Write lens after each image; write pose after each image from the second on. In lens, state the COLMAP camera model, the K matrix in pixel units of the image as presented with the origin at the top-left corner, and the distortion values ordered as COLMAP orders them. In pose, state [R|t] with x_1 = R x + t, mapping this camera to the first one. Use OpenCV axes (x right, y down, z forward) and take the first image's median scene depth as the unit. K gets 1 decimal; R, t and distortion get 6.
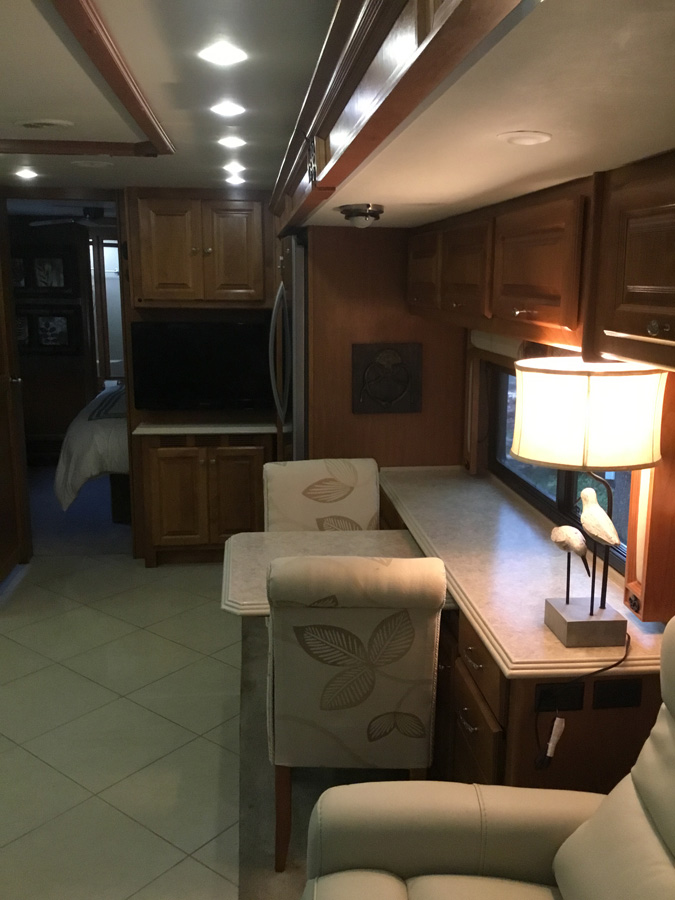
lens RADIAL K [[809.3, 0, 337.5], [0, 809.3, 450.0], [0, 0, 1]] dist [0.153798, -0.292109]
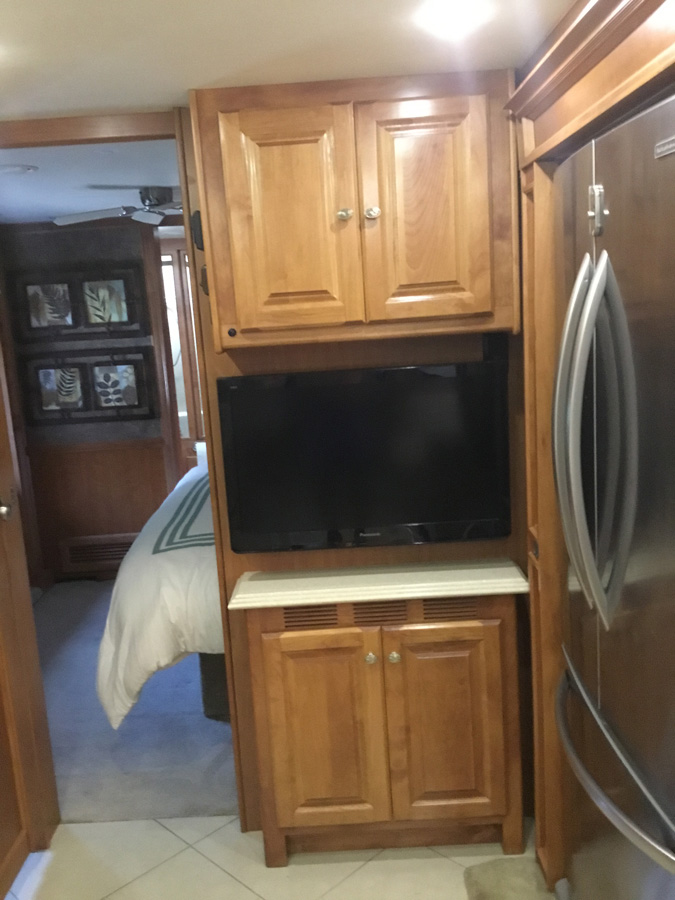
lens RADIAL K [[809.3, 0, 337.5], [0, 809.3, 450.0], [0, 0, 1]] dist [0.153798, -0.292109]
pose [[0.991081, -0.050931, -0.123143, -0.116567], [0.047817, 0.998460, -0.028110, -0.091341], [0.124385, 0.021971, 0.991991, 0.499696]]
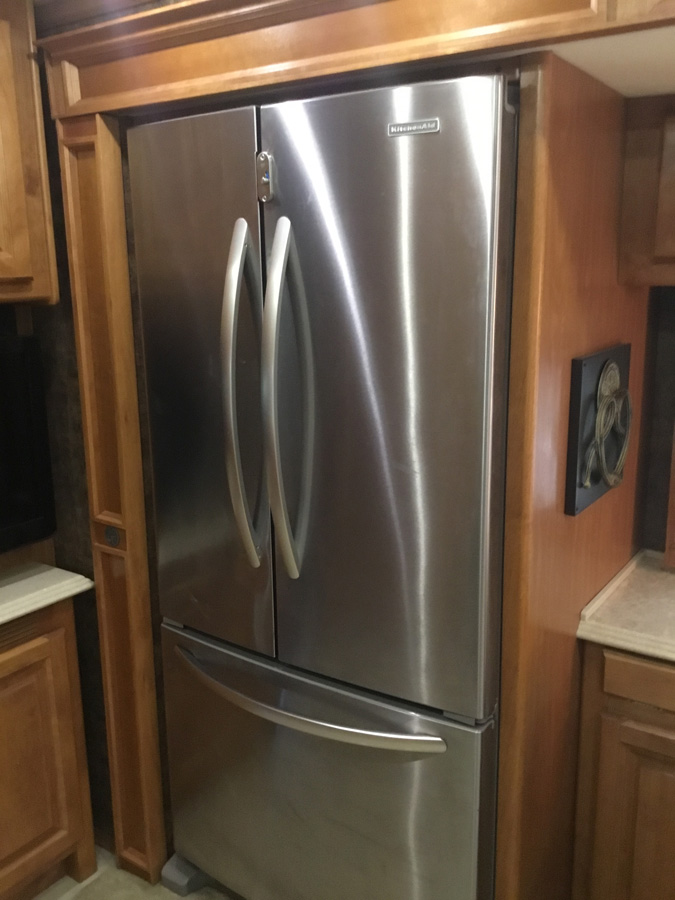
lens RADIAL K [[821.0, 0, 337.5], [0, 821.0, 450.0], [0, 0, 1]] dist [0.007929, 0.008043]
pose [[0.652070, -0.184471, 0.735374, -0.284834], [0.175685, 0.980312, 0.090132, -0.104805], [-0.737523, 0.070422, 0.671641, 0.586836]]
